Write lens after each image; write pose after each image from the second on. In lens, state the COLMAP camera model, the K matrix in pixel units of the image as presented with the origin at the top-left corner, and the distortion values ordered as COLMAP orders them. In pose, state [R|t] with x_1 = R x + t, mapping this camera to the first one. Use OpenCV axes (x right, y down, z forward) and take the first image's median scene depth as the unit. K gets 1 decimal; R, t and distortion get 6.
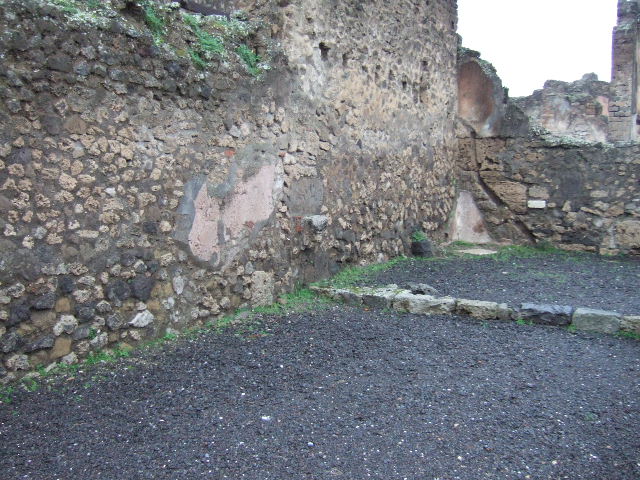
lens RADIAL K [[673.0, 0, 316.8], [0, 673.0, 239.2], [0, 0, 1]] dist [-0.056255, 0.000000]
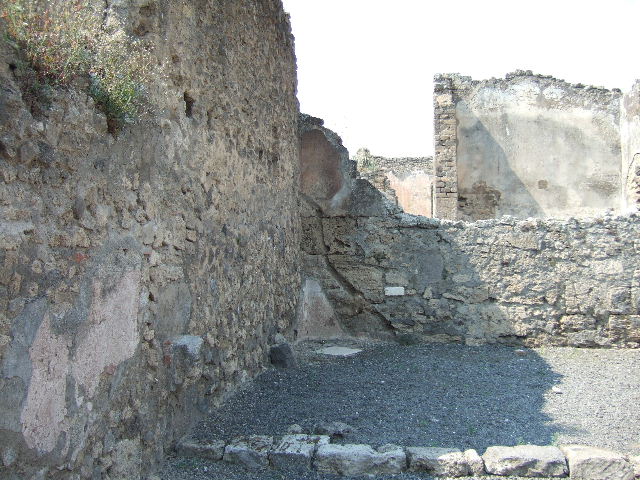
lens RADIAL K [[673.0, 0, 317.5], [0, 673.0, 239.6], [0, 0, 1]] dist [-0.056255, 0.000000]
pose [[0.937300, -0.013154, 0.348276, -0.122515], [0.049136, 0.994294, -0.094684, -0.067688], [-0.345043, 0.105860, 0.932598, 0.327986]]
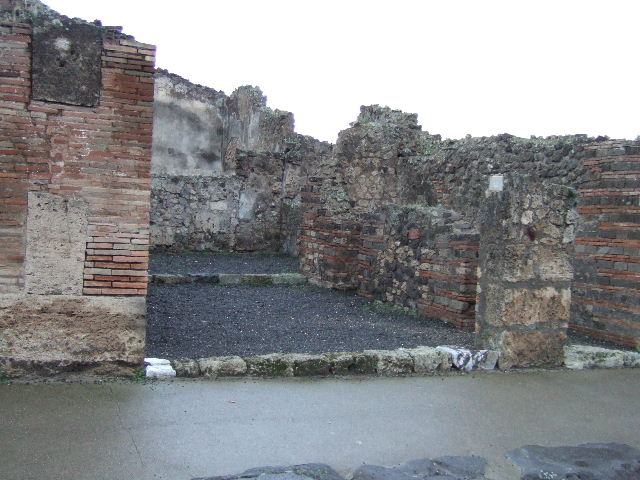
lens RADIAL K [[673.0, 0, 317.3], [0, 673.0, 243.7], [0, 0, 1]] dist [-0.056255, 0.000000]
pose [[0.569583, -0.026793, 0.821497, -0.848996], [0.036297, 0.999313, 0.007427, 0.016652], [-0.821132, 0.025587, 0.570165, -0.235989]]
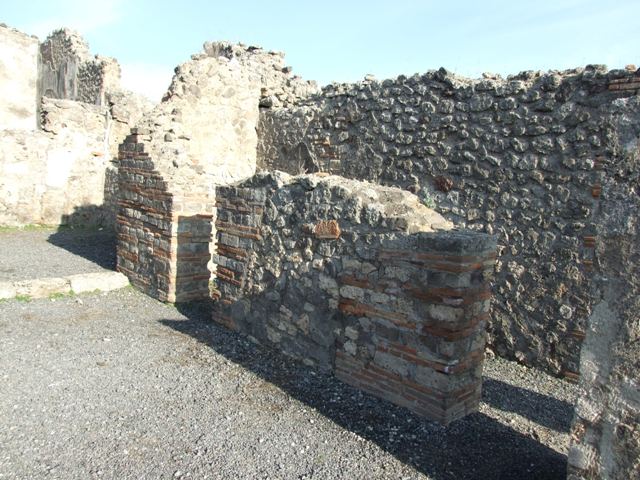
lens RADIAL K [[508.2, 0, 319.9], [0, 508.2, 233.3], [0, 0, 1]] dist [-0.064667, 0.060842]
pose [[0.285489, -0.080745, 0.954975, -0.187881], [0.022113, 0.996734, 0.077665, -0.022582], [-0.958127, -0.001056, 0.286342, 0.202013]]
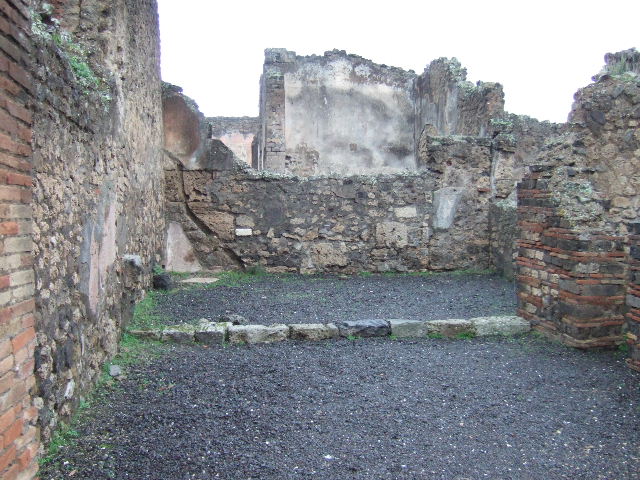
lens RADIAL K [[673.0, 0, 311.4], [0, 673.0, 241.6], [0, 0, 1]] dist [-0.056255, 0.000000]
pose [[0.799884, -0.046109, 0.598381, -0.386974], [0.066283, 0.997732, -0.011722, -0.028205], [-0.596483, 0.049039, 0.801126, 0.101719]]
